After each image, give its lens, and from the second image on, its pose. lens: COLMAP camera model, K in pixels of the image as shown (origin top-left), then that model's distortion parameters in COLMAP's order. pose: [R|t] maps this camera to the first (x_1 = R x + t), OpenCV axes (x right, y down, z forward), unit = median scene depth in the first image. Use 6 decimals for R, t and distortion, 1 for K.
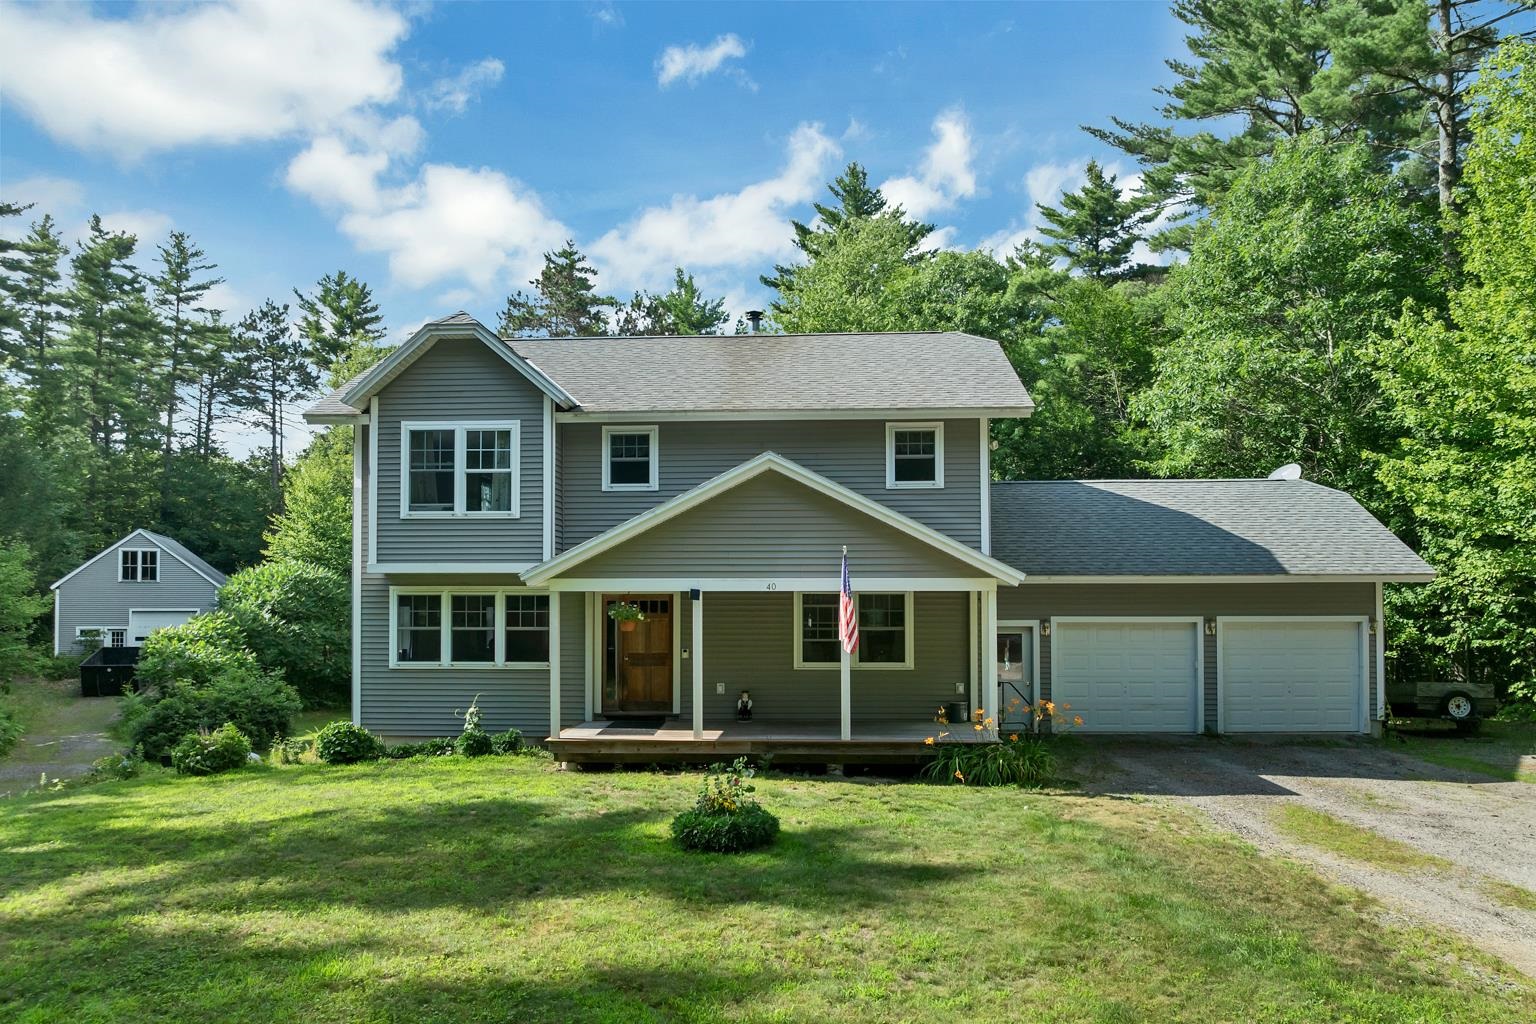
lens RADIAL K [[1113.3, 0, 768.9], [0, 1113.3, 564.6], [0, 0, 1]] dist [-0.071667, 0.042265]
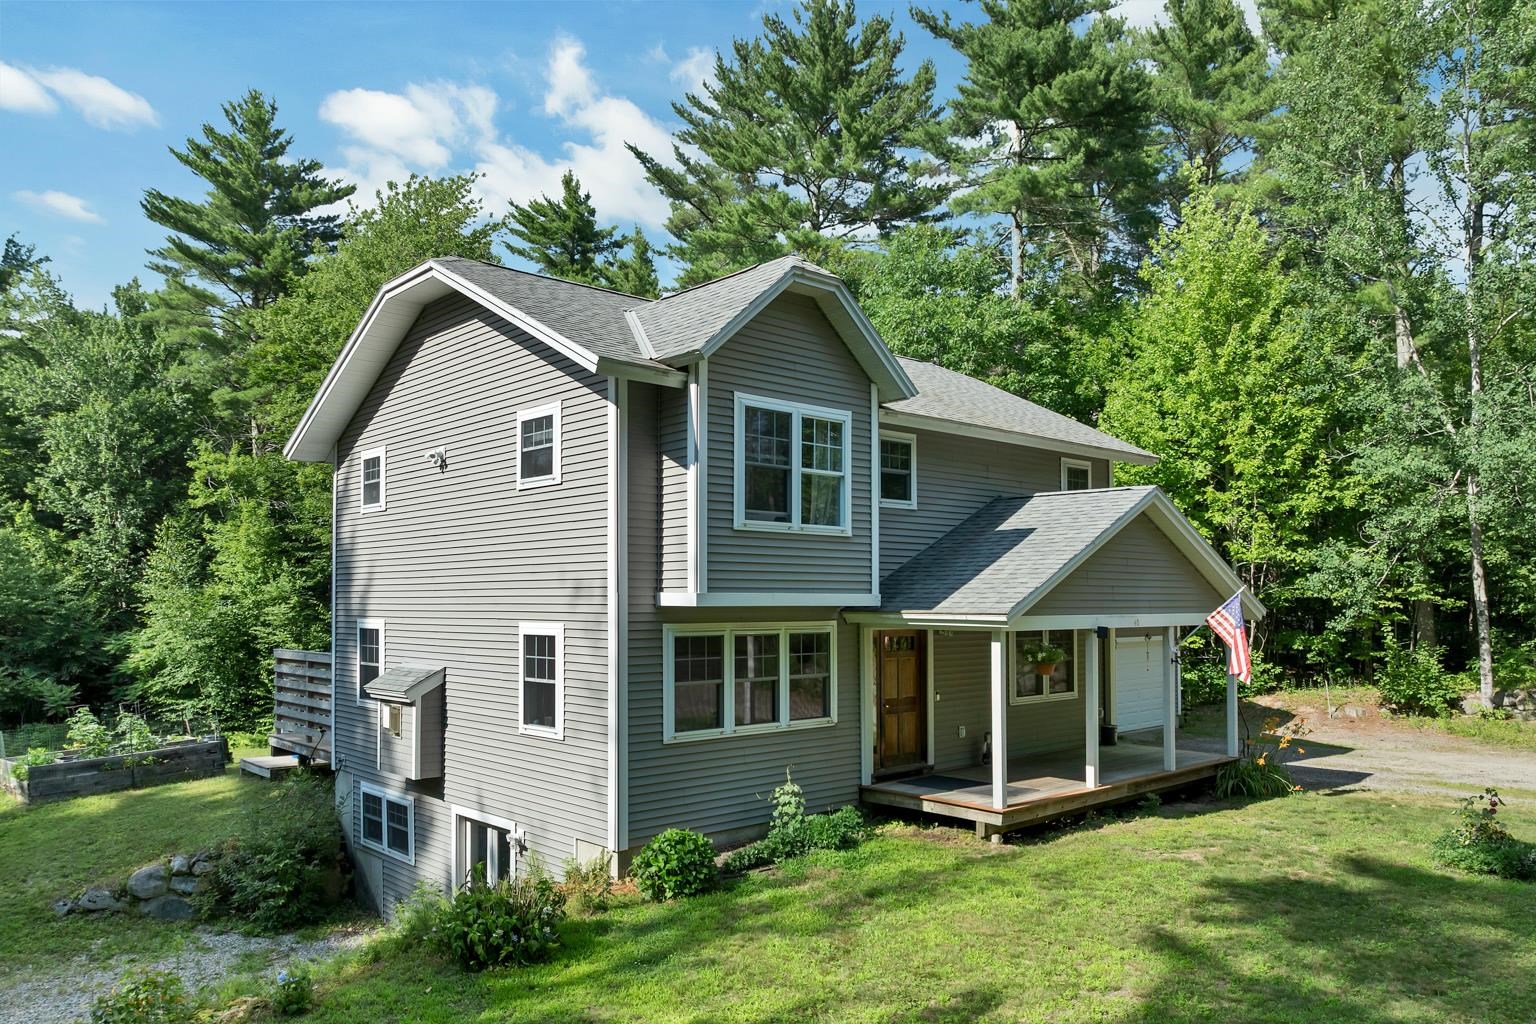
lens RADIAL K [[1123.9, 0, 819.2], [0, 1123.9, 564.3], [0, 0, 1]] dist [-0.029807, -0.003577]
pose [[0.683950, 0.024156, 0.729128, -0.744783], [-0.014471, 0.999704, -0.019546, -0.005417], [-0.729385, 0.002817, 0.684098, 0.427698]]
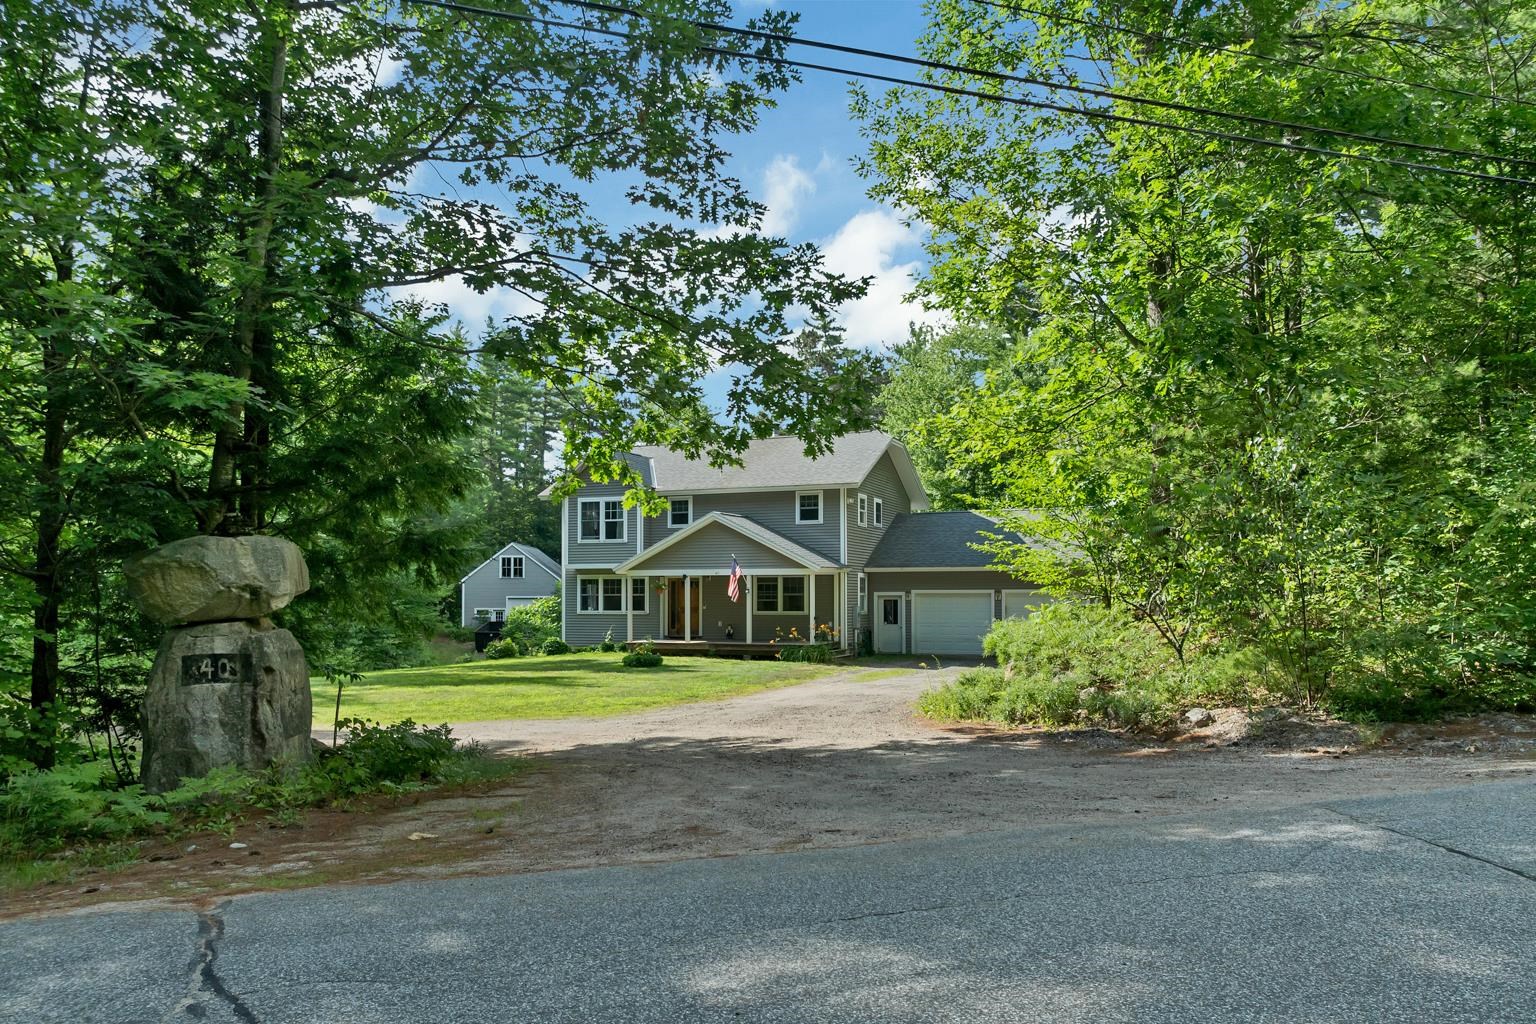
lens RADIAL K [[1113.3, 0, 768.9], [0, 1113.3, 564.6], [0, 0, 1]] dist [-0.071667, 0.042265]
pose [[0.945568, -0.009620, -0.325284, 0.655385], [0.009984, 0.999950, -0.000548, 0.004236], [0.325273, -0.002729, 0.945616, -0.838756]]
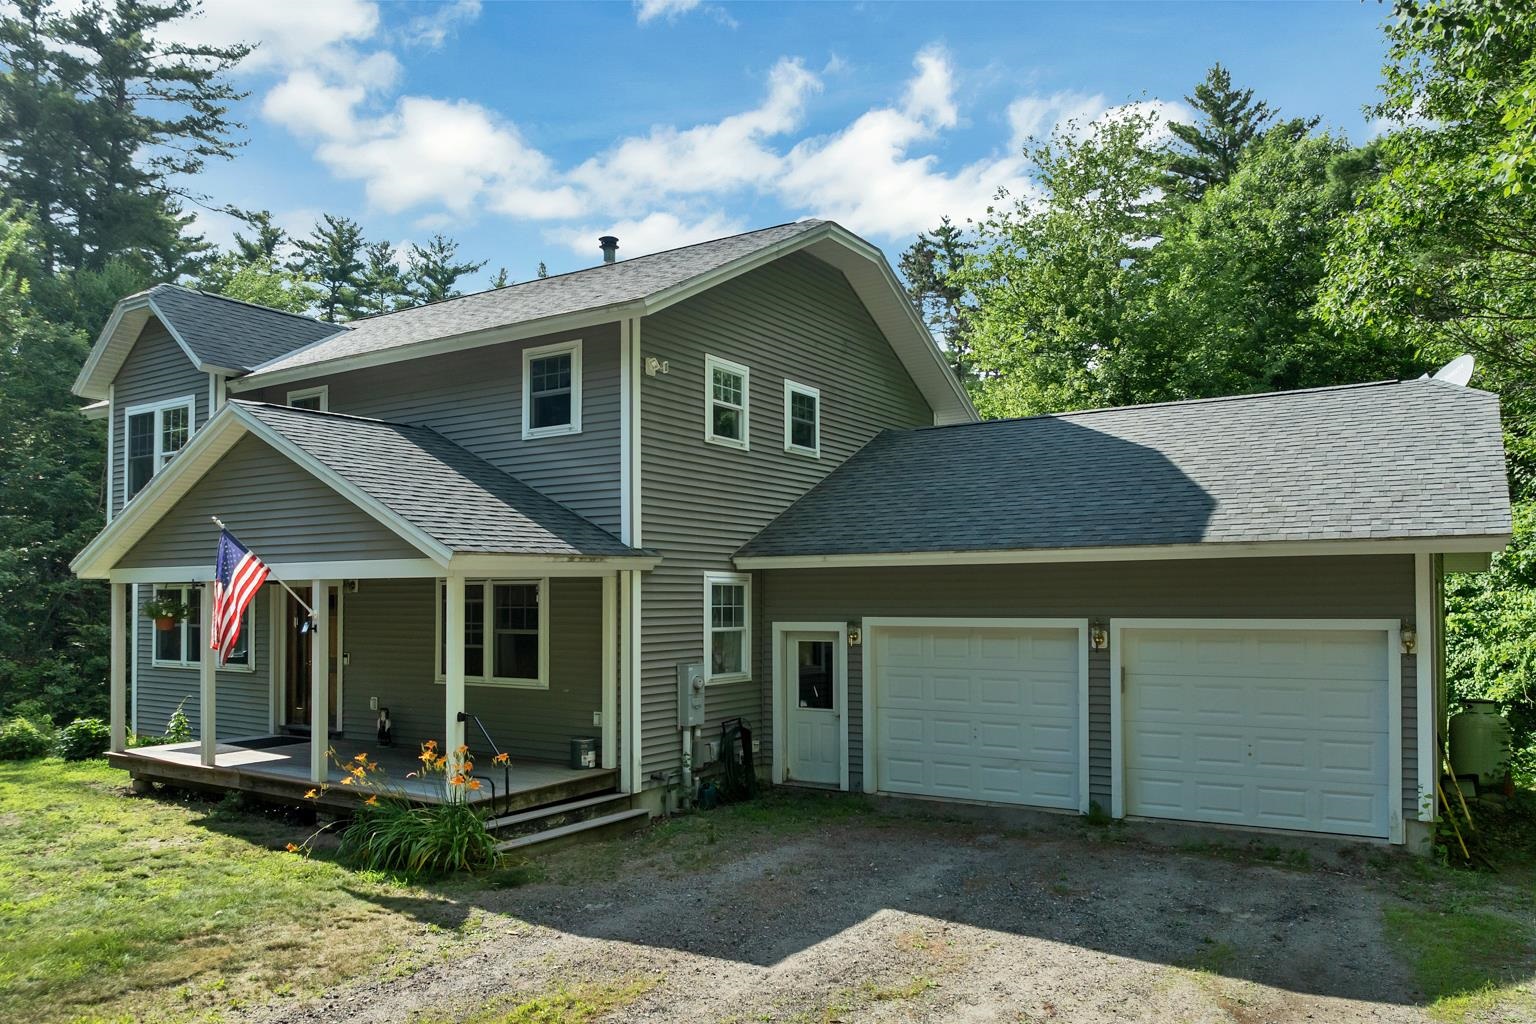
lens RADIAL K [[1113.3, 0, 768.9], [0, 1113.3, 564.6], [0, 0, 1]] dist [-0.071667, 0.042265]
pose [[0.870606, -0.018553, -0.491631, 0.556789], [0.018153, 0.999820, -0.005586, 0.018921], [0.491646, -0.004062, 0.870786, 0.410705]]
